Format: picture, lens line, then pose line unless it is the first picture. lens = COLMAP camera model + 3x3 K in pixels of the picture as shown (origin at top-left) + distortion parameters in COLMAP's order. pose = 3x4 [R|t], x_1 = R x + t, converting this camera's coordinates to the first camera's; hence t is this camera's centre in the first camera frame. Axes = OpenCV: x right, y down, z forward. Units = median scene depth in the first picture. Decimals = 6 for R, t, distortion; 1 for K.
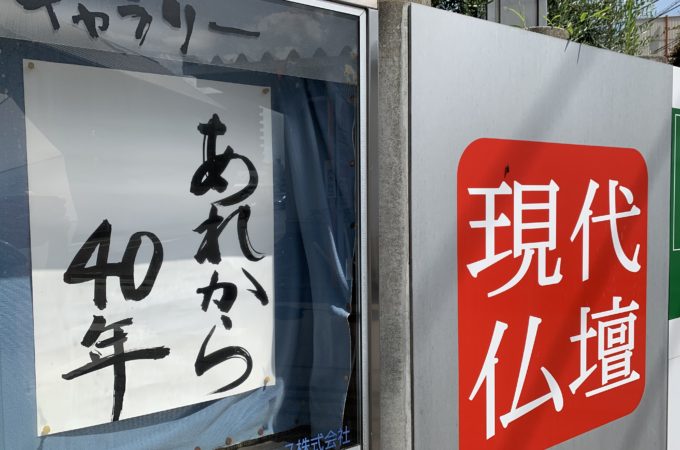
lens RADIAL K [[518.0, 0, 341.5], [0, 518.0, 226.0], [0, 0, 1]] dist [0.018951, -0.013602]
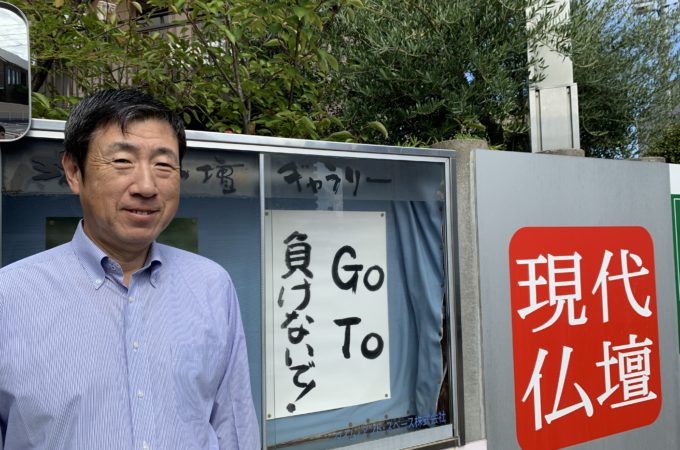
lens RADIAL K [[518.0, 0, 336.7], [0, 518.0, 230.1], [0, 0, 1]] dist [0.018951, -0.013602]
pose [[0.994291, -0.016804, -0.105370, -0.117283], [0.007638, 0.996197, -0.086800, -0.030495], [0.106428, 0.085499, 0.990638, -0.570117]]
